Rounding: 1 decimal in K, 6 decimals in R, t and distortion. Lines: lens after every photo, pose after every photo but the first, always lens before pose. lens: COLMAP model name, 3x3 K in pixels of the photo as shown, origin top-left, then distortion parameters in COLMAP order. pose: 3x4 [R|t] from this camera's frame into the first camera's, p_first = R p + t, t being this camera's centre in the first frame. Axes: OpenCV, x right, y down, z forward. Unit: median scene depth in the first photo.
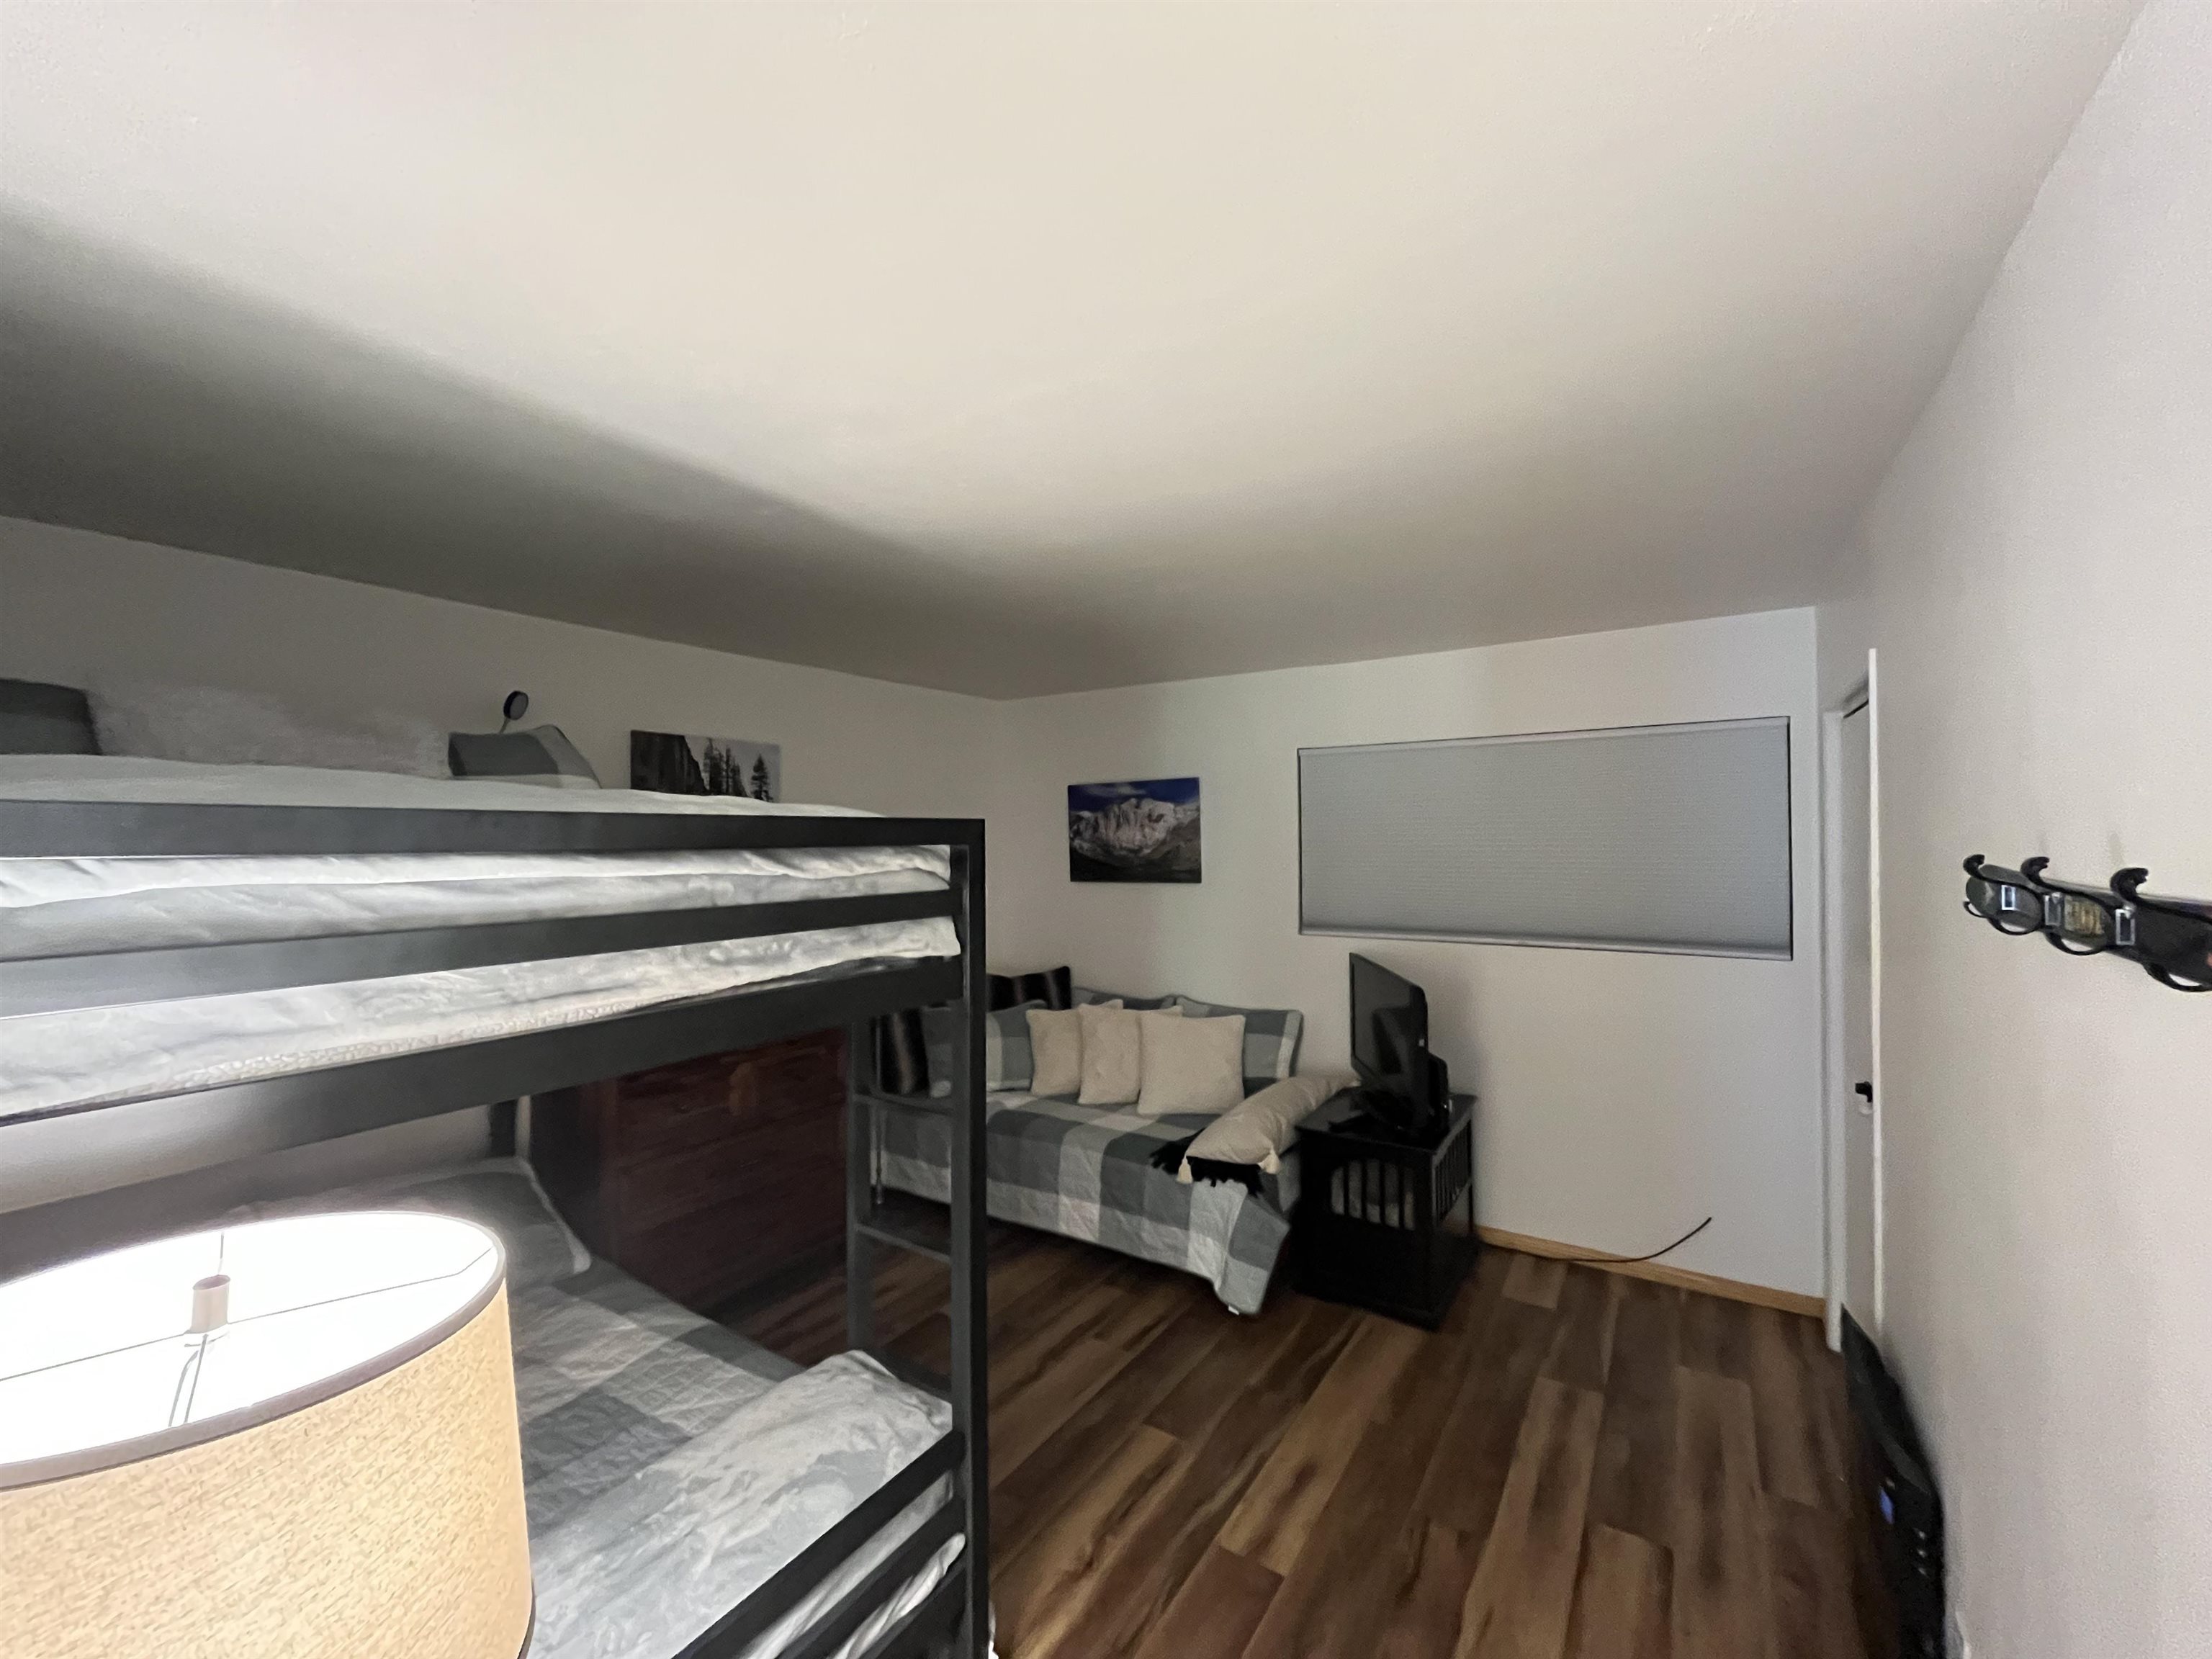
lens RADIAL K [[893.4, 0, 1108.5], [0, 893.4, 828.6], [0, 0, 1]] dist [-0.012871, 0.000257]
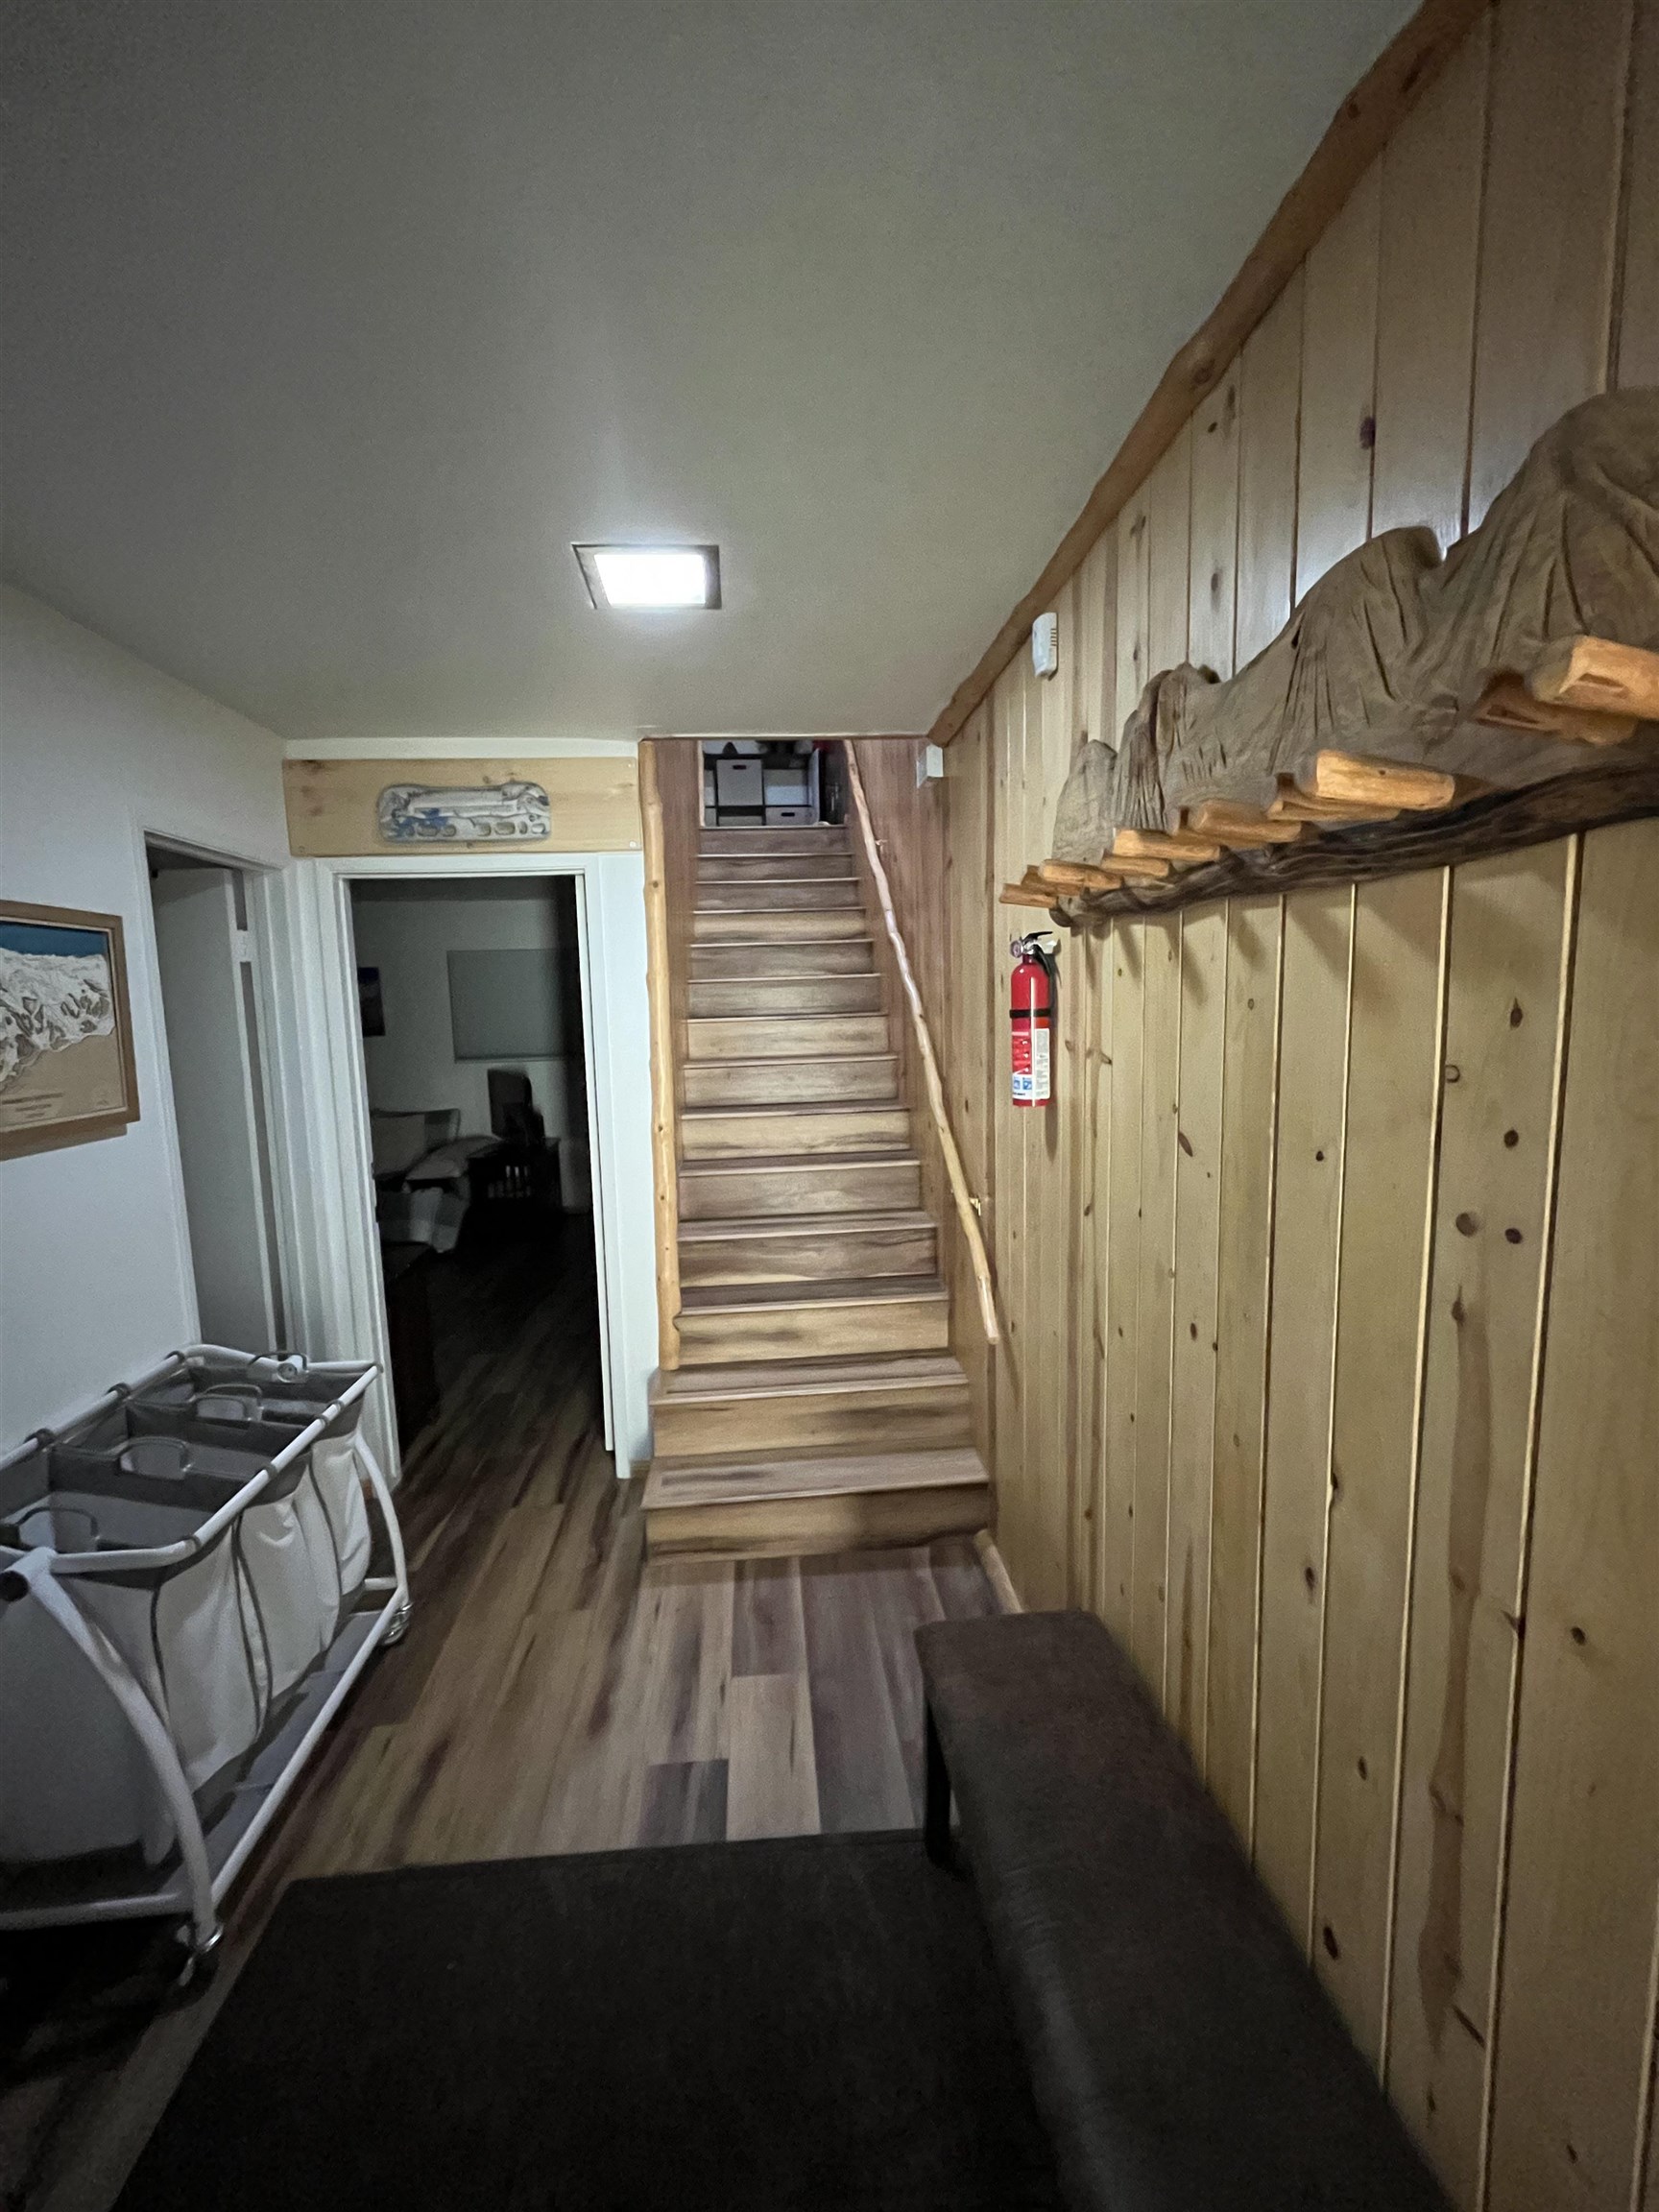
lens RADIAL K [[893.4, 0, 828.3], [0, 893.4, 1101.8], [0, 0, 1]] dist [-0.012871, 0.000257]
pose [[0.794491, -0.083748, 0.601473, -0.307461], [0.012393, 0.992475, 0.121821, -0.006912], [-0.607149, -0.089332, 0.789550, -0.950694]]
